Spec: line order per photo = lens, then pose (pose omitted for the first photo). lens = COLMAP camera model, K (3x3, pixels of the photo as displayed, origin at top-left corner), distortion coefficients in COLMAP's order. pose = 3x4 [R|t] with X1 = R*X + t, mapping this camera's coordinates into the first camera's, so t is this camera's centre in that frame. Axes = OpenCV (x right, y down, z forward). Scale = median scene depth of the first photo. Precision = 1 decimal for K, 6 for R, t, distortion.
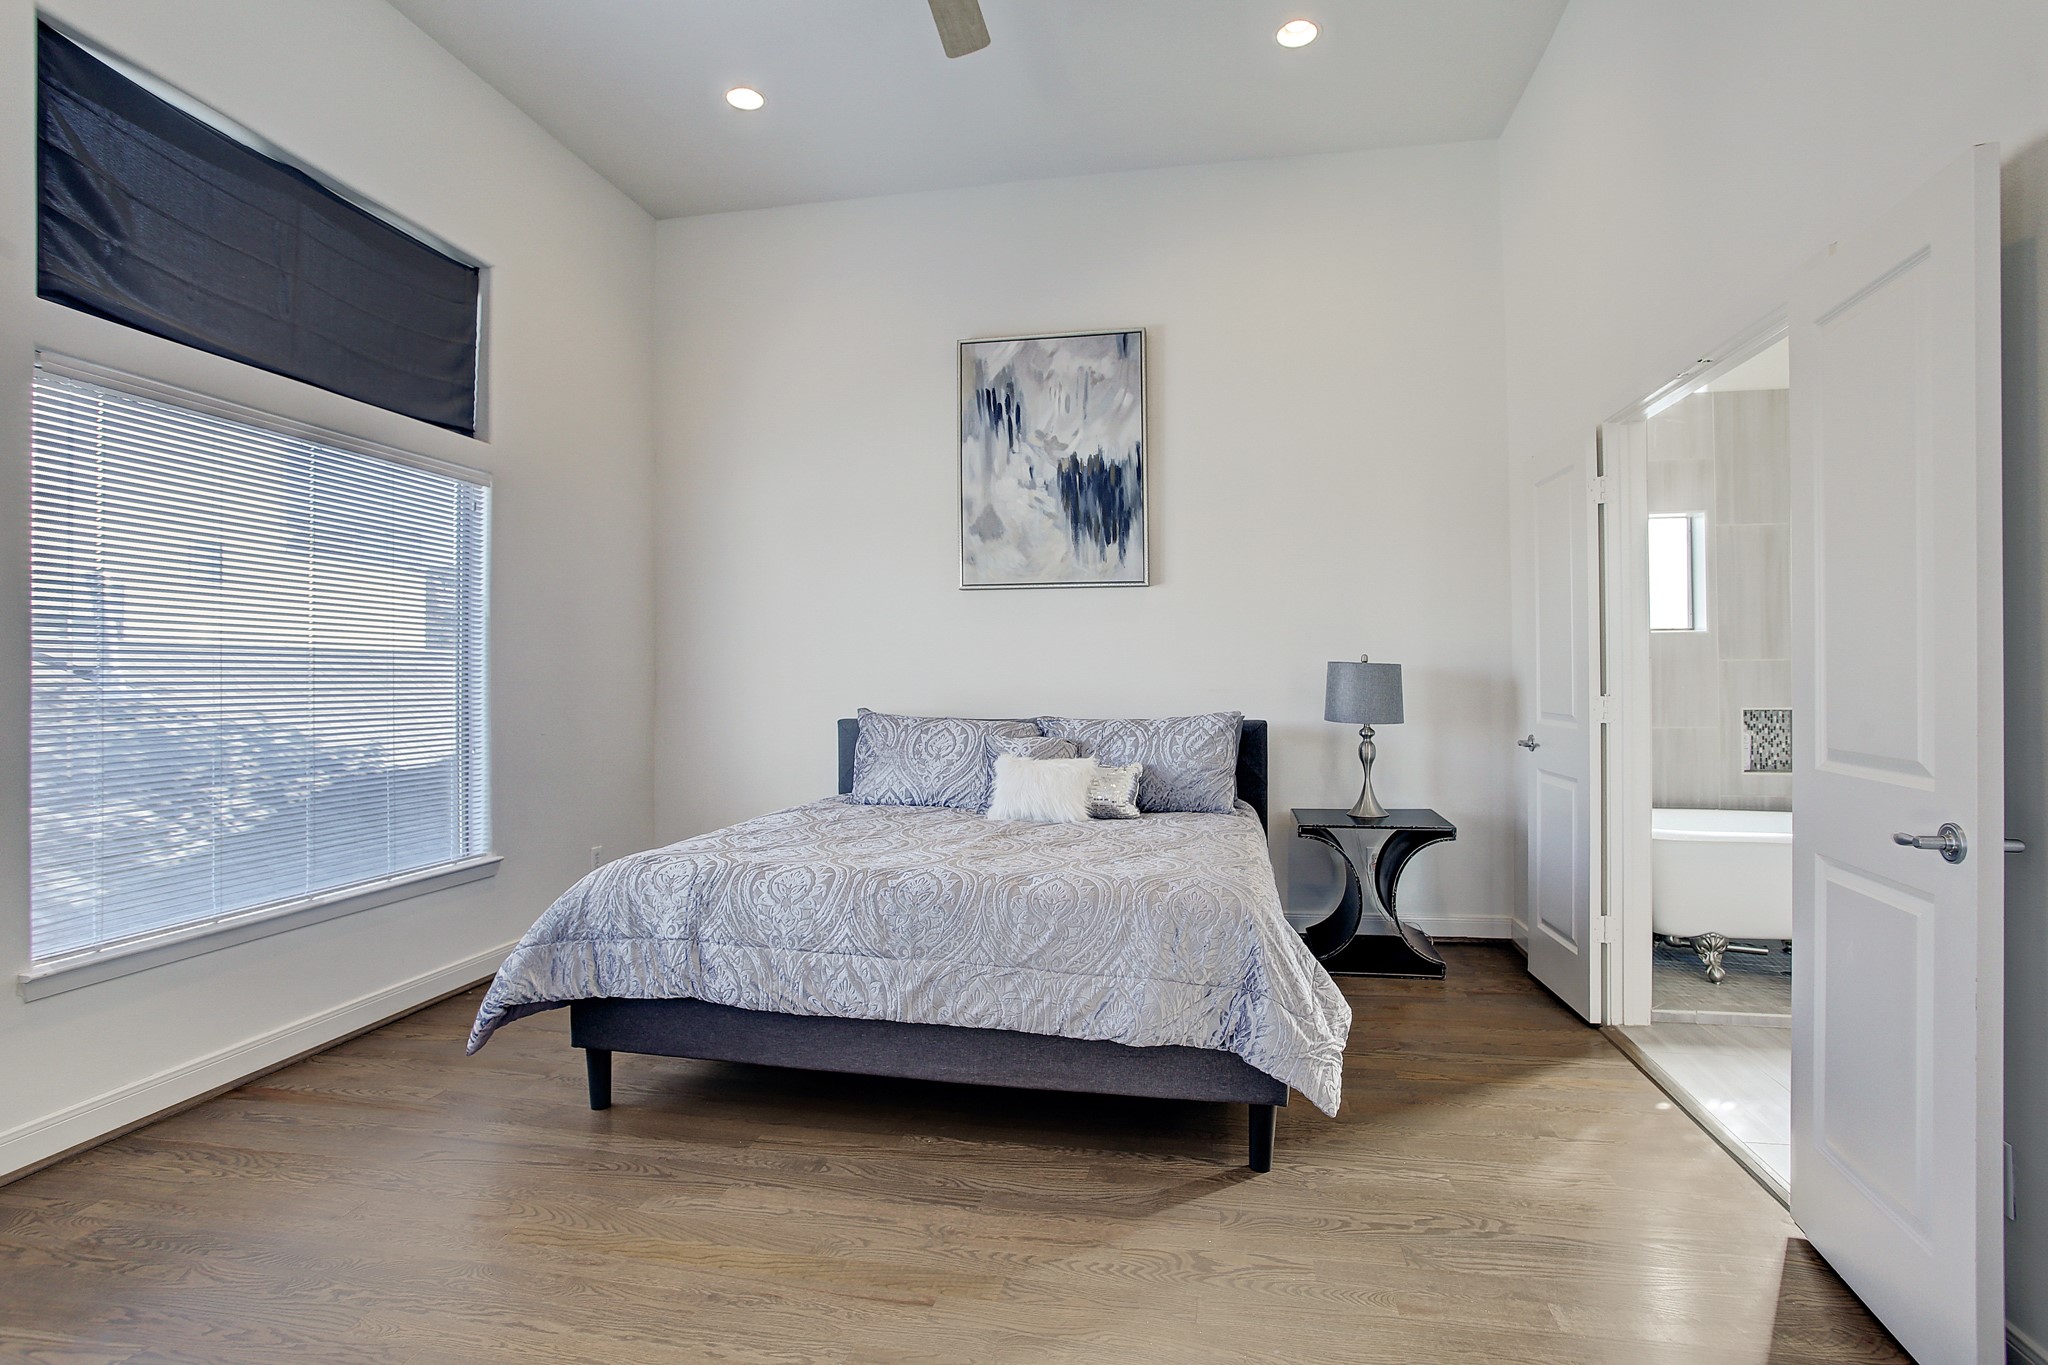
lens RADIAL K [[1020.8, 0, 1031.6], [0, 1020.8, 652.8], [0, 0, 1]] dist [-0.073719, 0.031563]
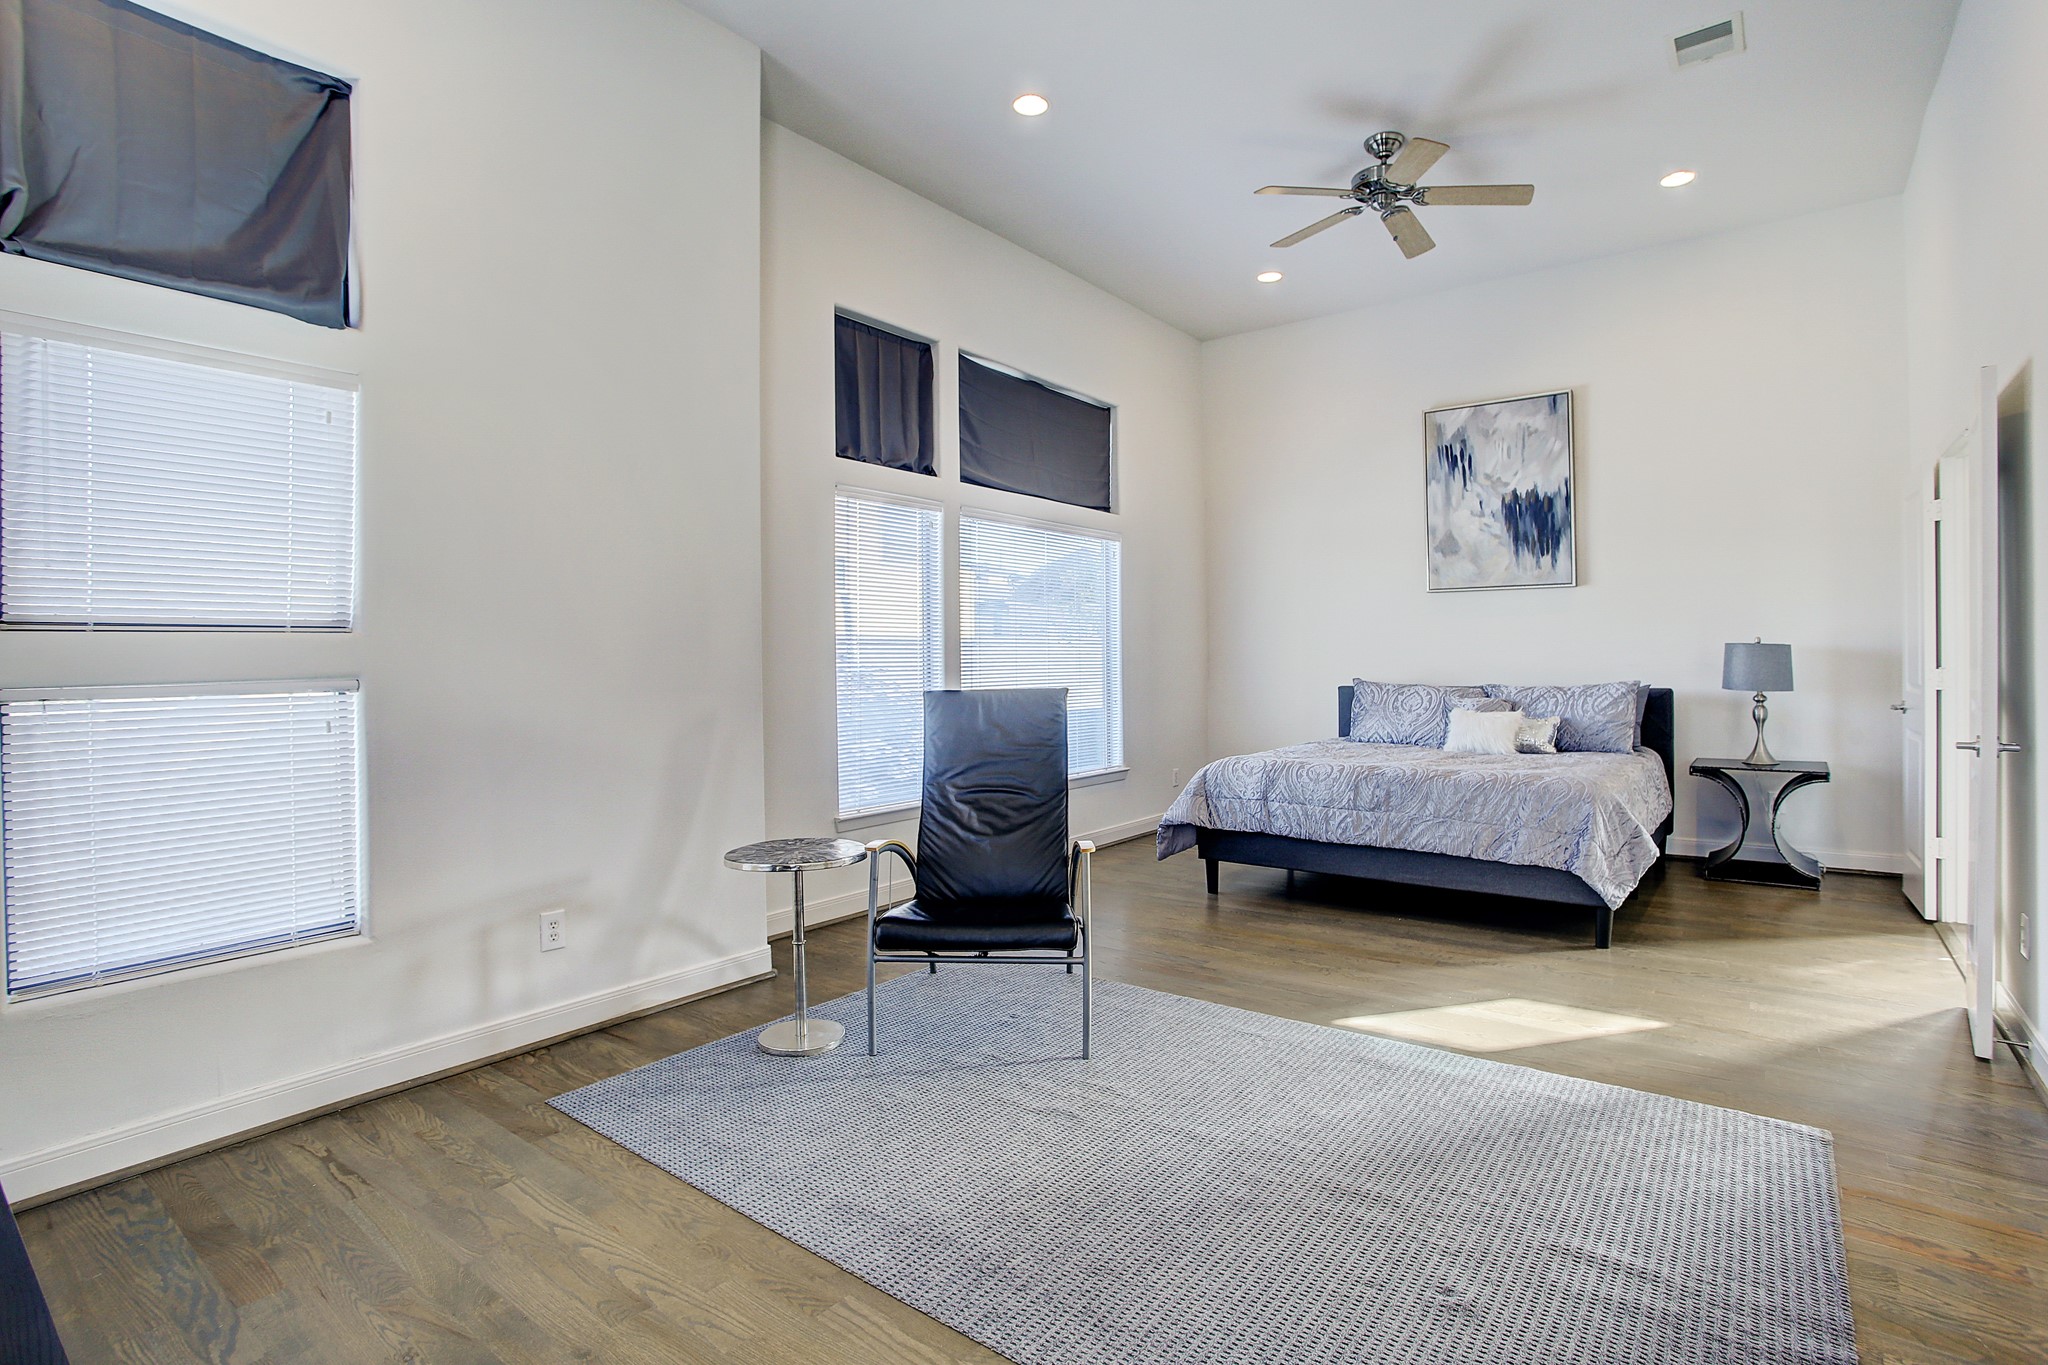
lens RADIAL K [[1020.8, 0, 1031.6], [0, 1020.8, 652.8], [0, 0, 1]] dist [-0.073719, 0.031563]
pose [[0.894368, -0.005954, -0.447292, 0.069010], [0.014060, 0.999792, 0.014805, -0.009707], [0.447111, -0.019530, 0.894265, -0.518078]]
